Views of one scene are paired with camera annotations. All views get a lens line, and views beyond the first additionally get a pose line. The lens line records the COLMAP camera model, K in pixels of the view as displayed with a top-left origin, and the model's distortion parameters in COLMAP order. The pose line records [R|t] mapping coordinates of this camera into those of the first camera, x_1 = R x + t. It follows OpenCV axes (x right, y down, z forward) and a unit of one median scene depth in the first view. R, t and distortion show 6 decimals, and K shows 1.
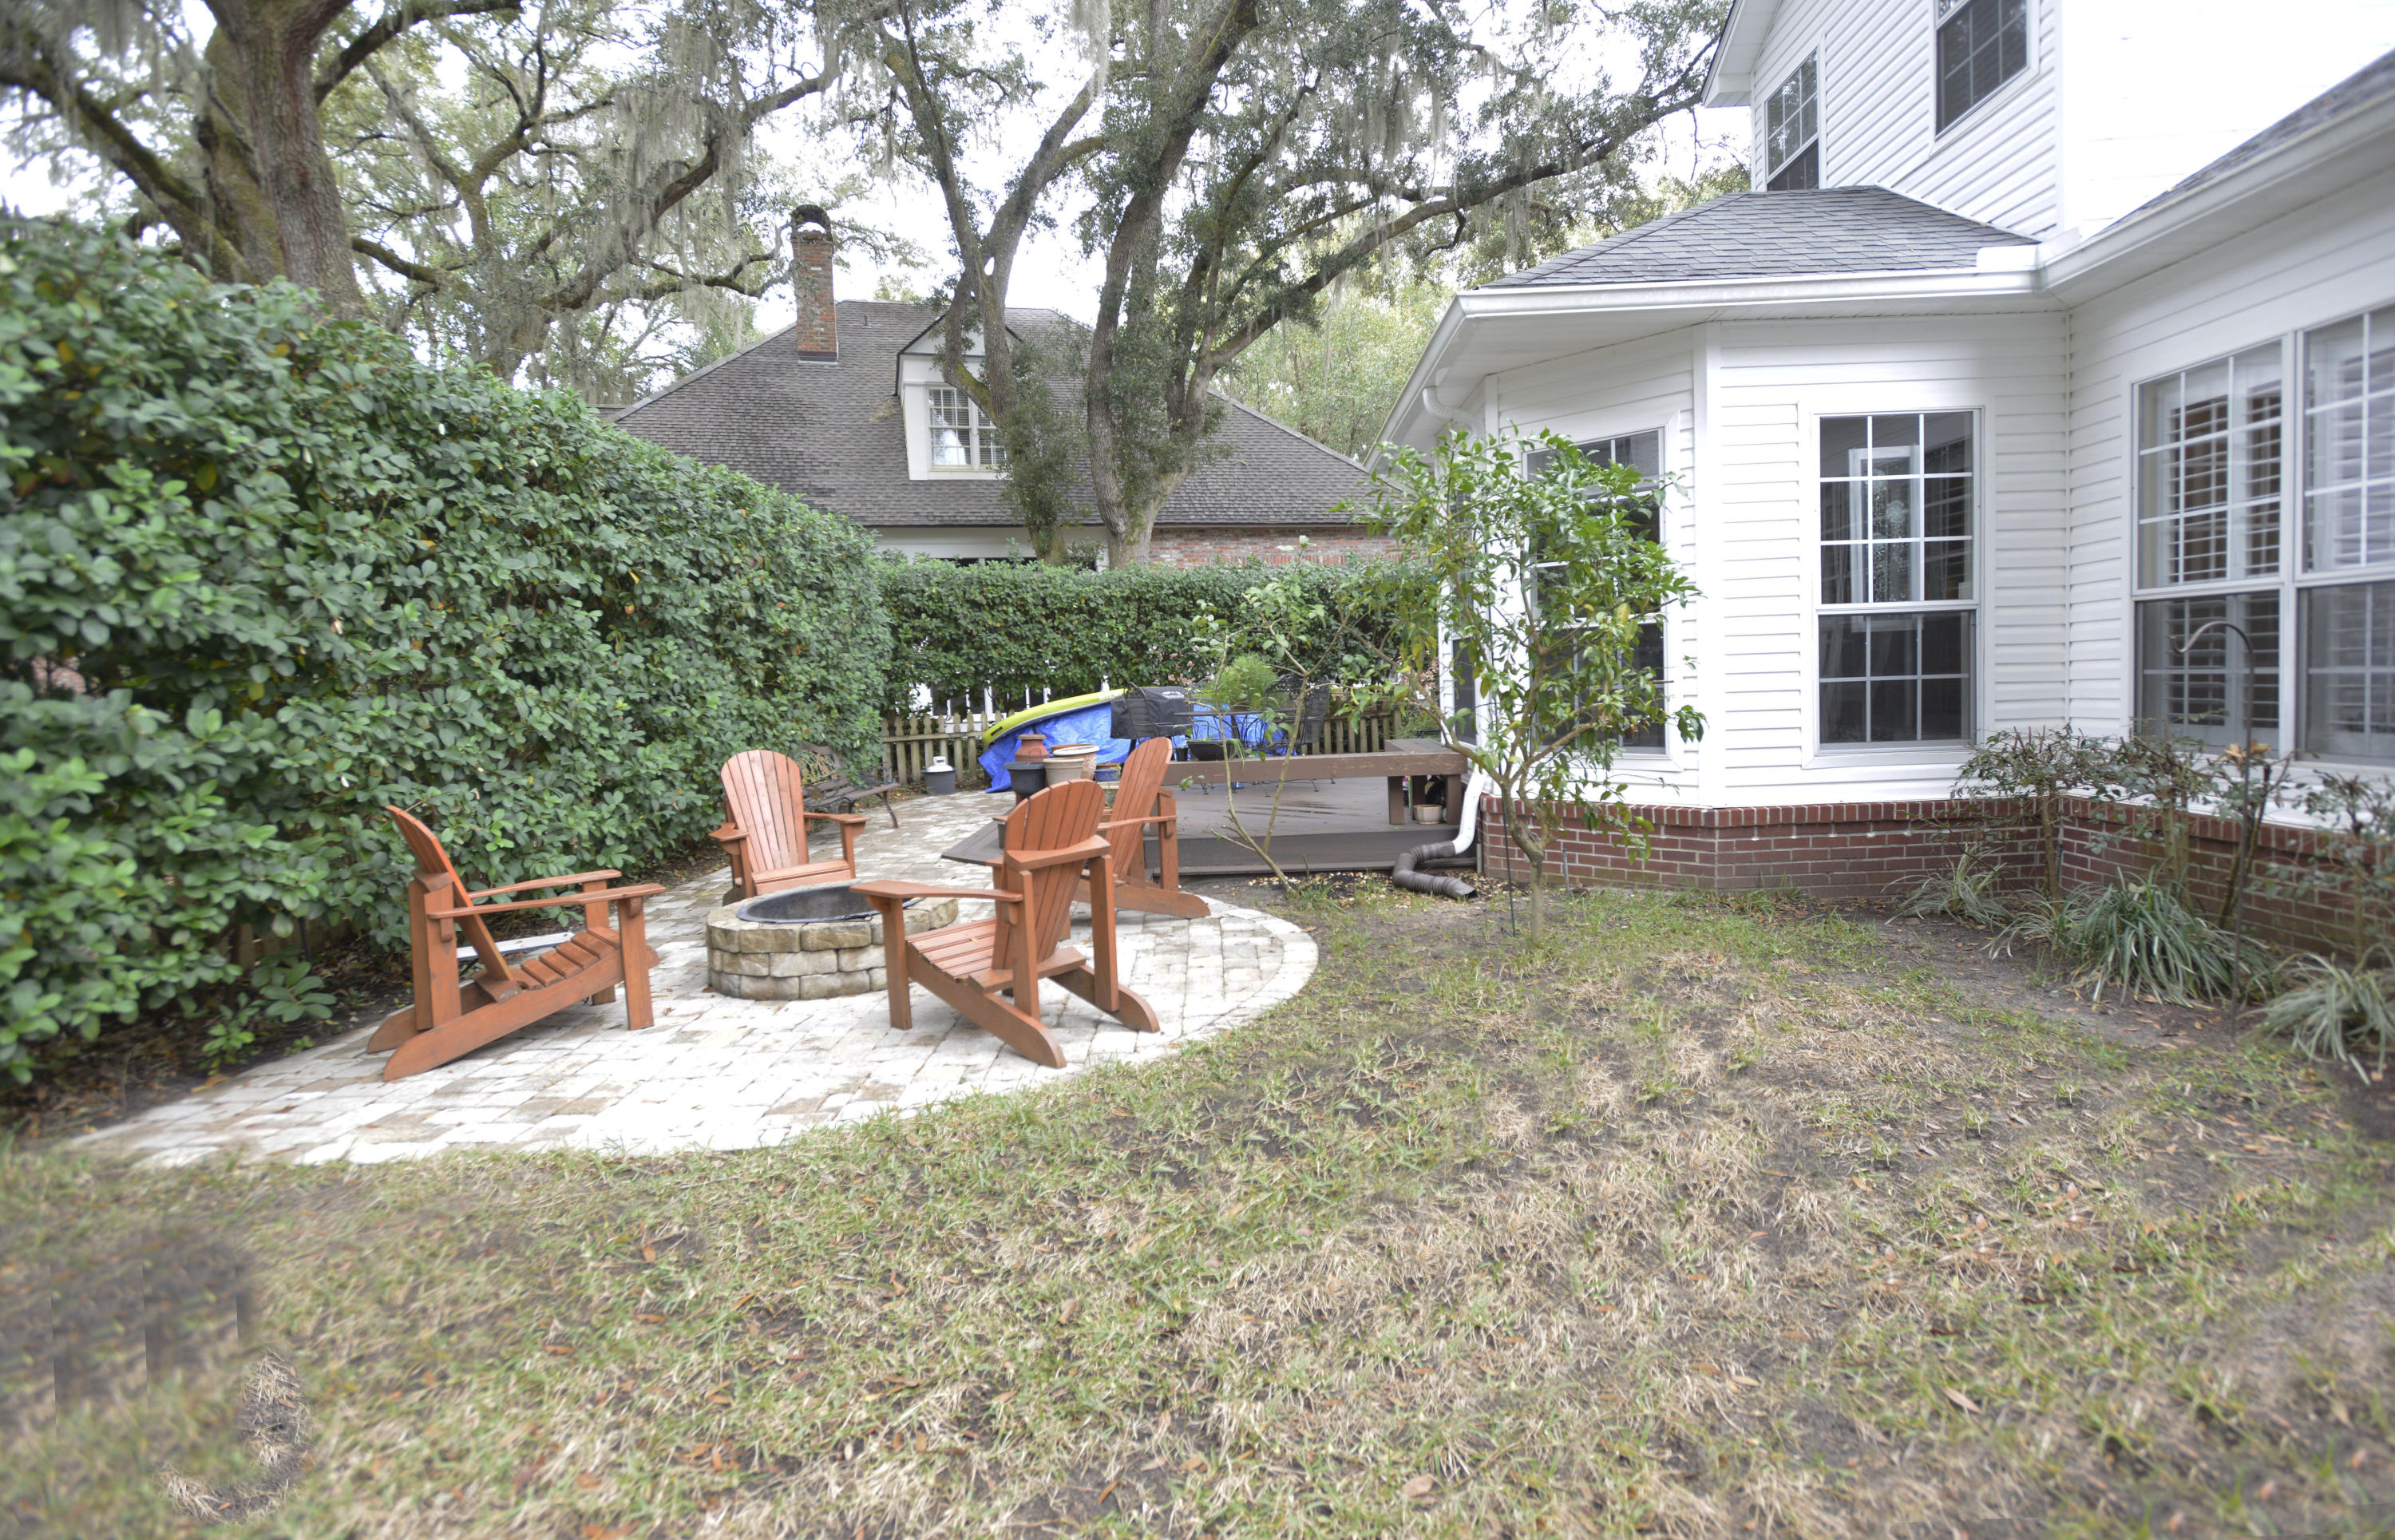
lens RADIAL K [[1201.5, 0, 1201.1], [0, 1201.5, 757.7], [0, 0, 1]] dist [-0.004993, -0.000684]
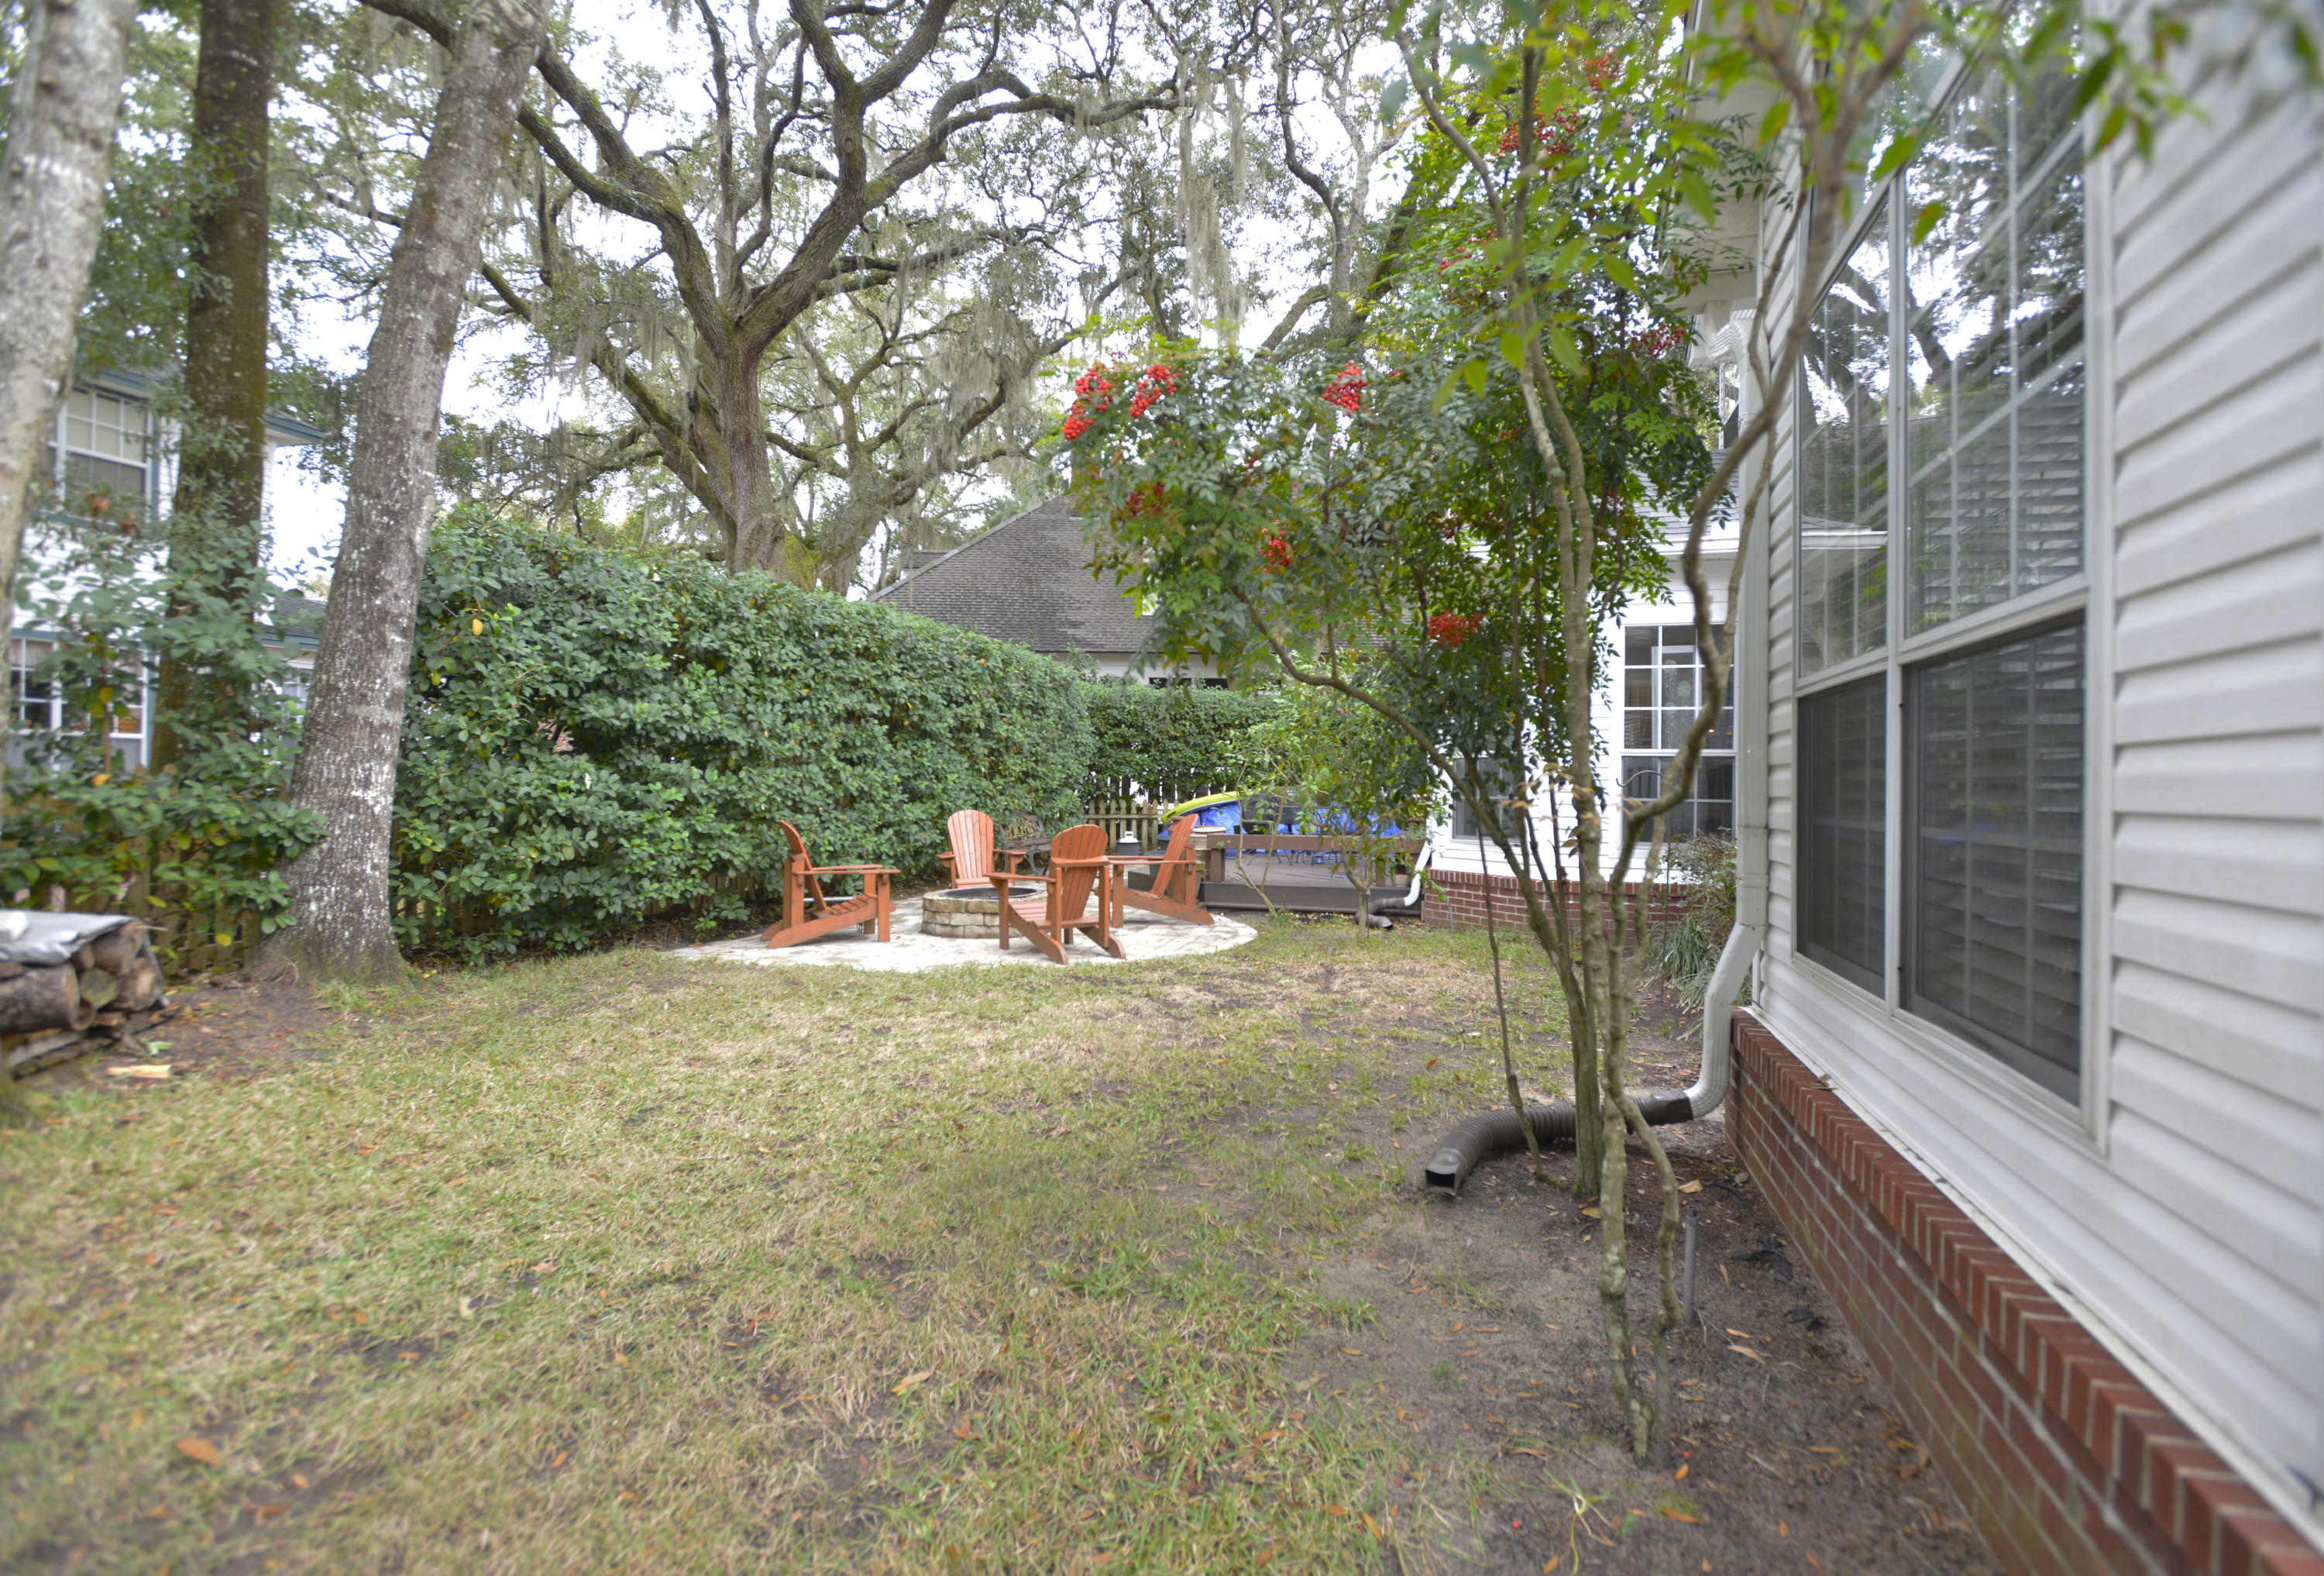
lens RADIAL K [[1165.8, 0, 1162.0], [0, 1165.8, 788.0], [0, 0, 1]] dist [-0.000369, 0.000039]
pose [[0.965658, 0.048304, -0.255289, 0.359881], [-0.063114, 0.996746, -0.050140, 0.033423], [0.252036, 0.064530, 0.965564, -0.597918]]
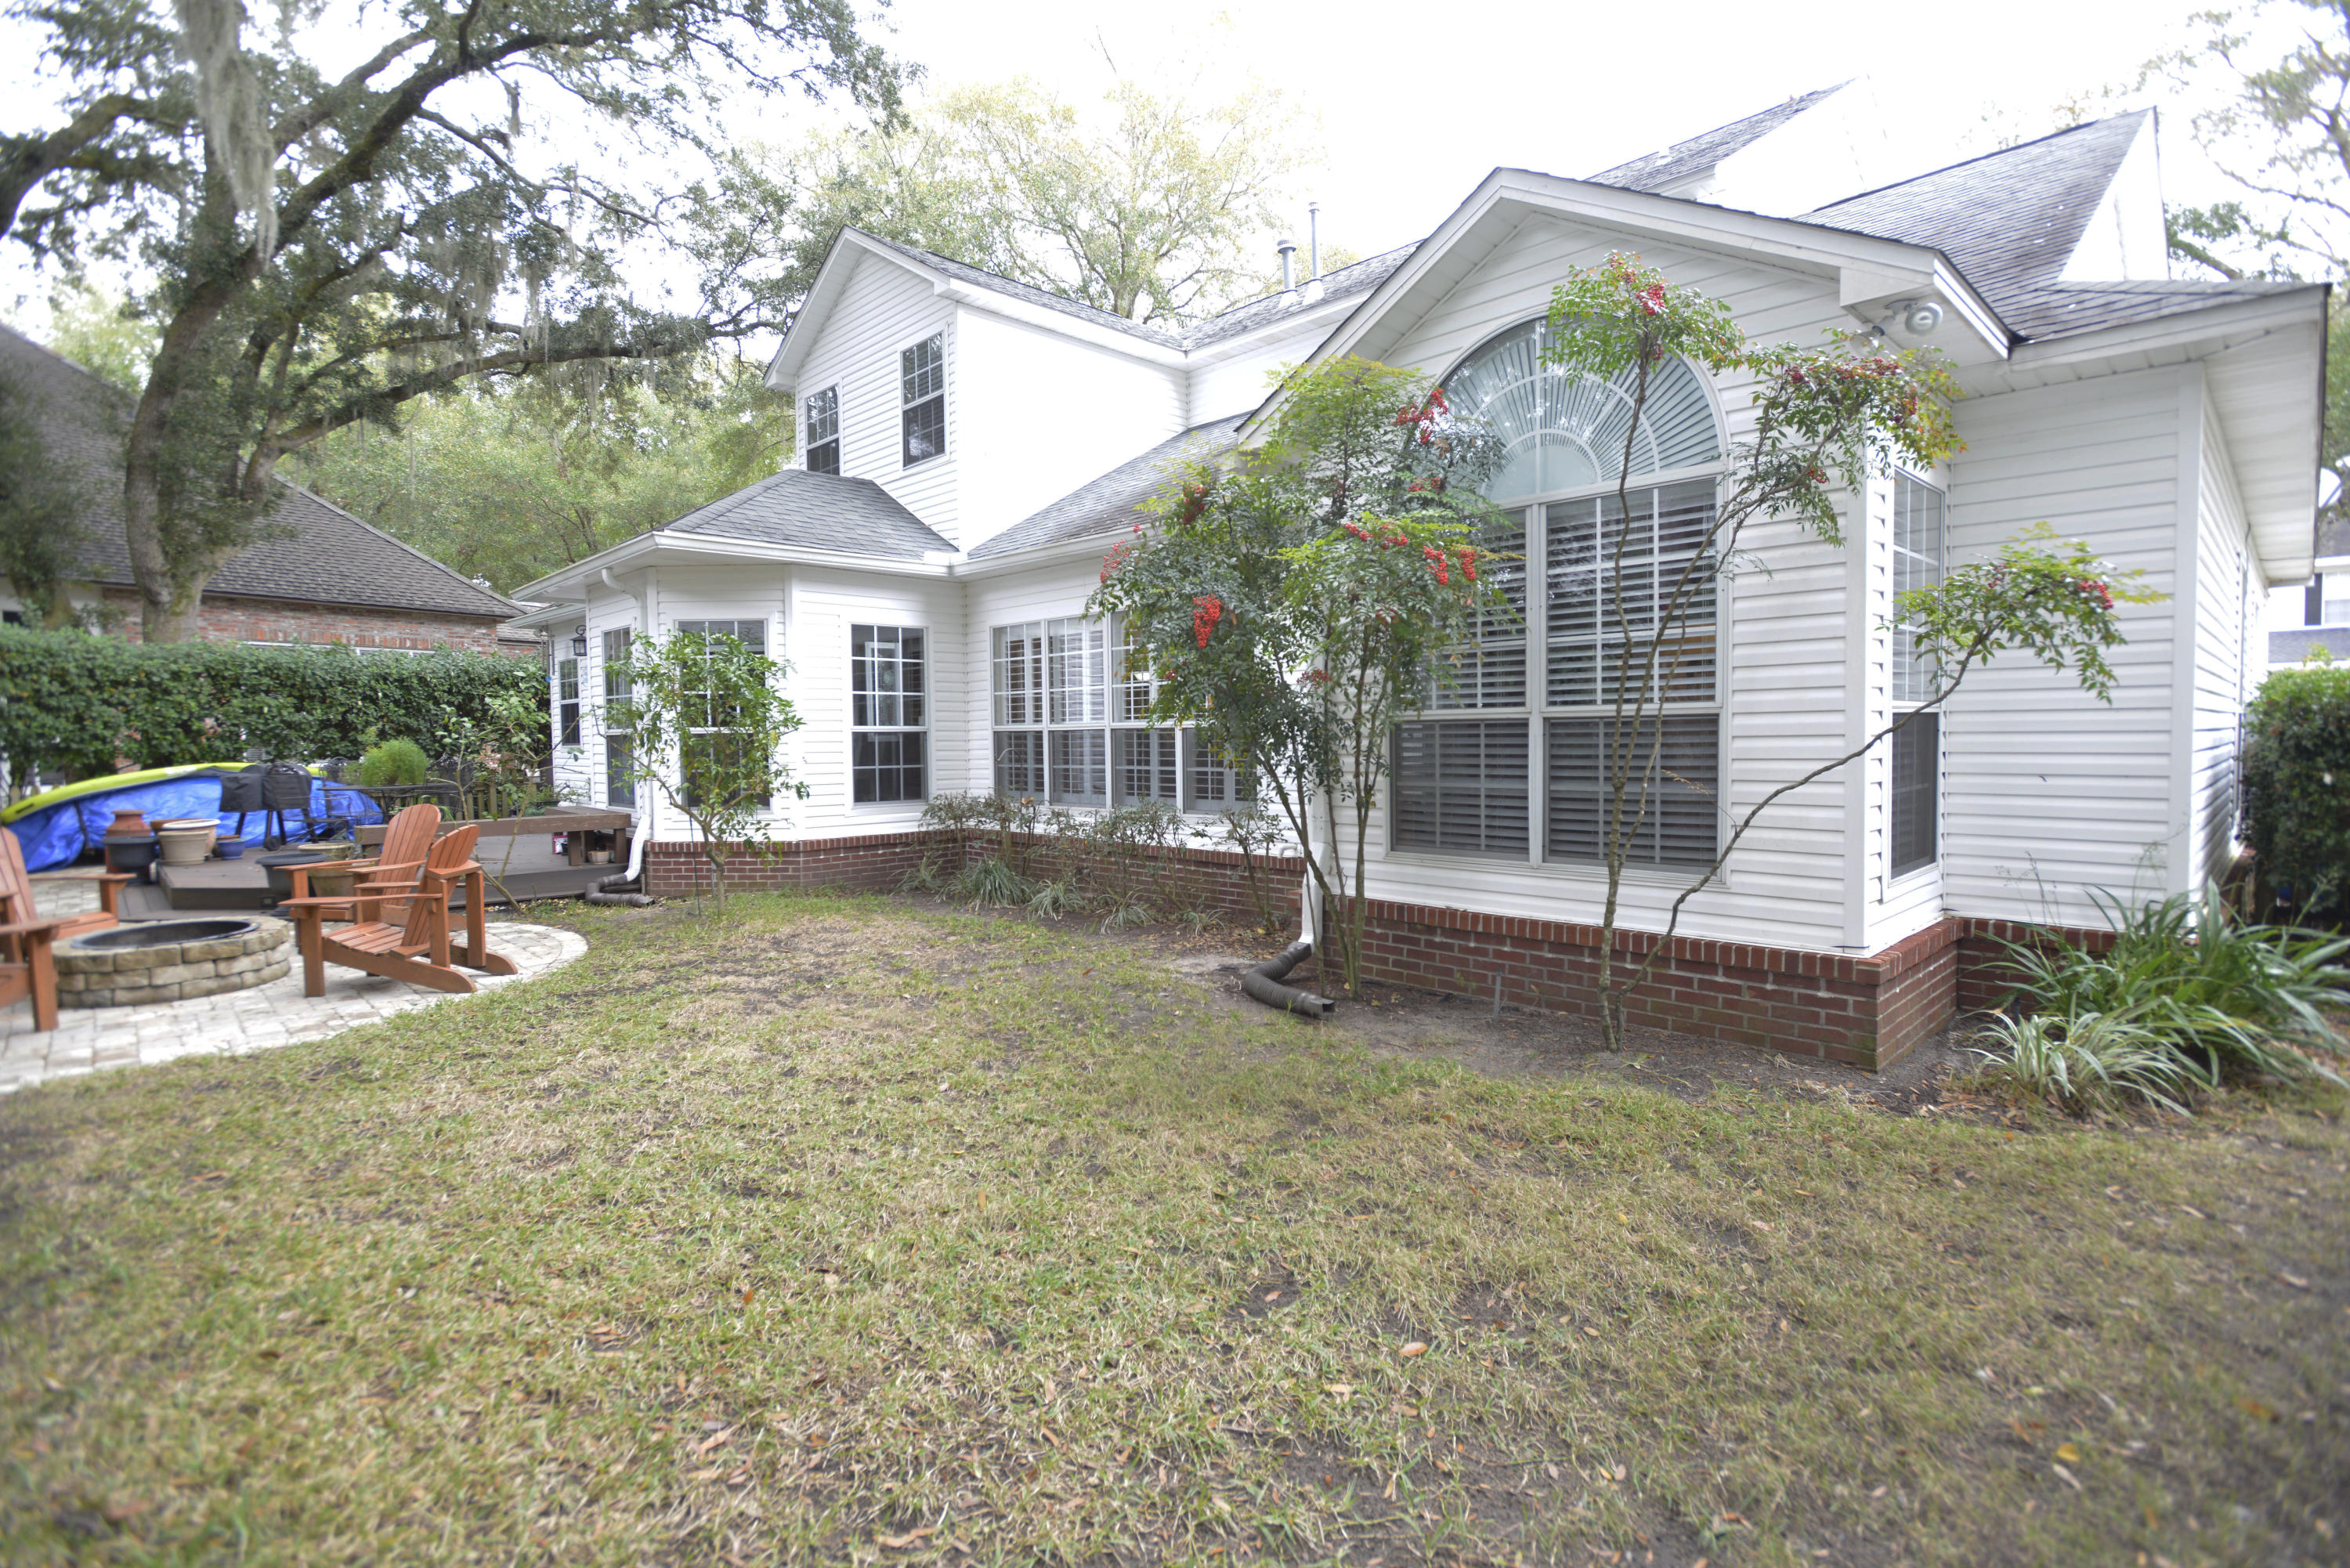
lens RADIAL K [[1116.9, 0, 1174.1], [0, 1116.9, 778.5], [0, 0, 1]] dist [-0.012853, -0.000374]
pose [[0.703400, 0.003000, 0.710788, -0.368953], [0.029944, 0.998978, -0.033849, 0.025061], [-0.710164, 0.045093, 0.702591, -0.569354]]
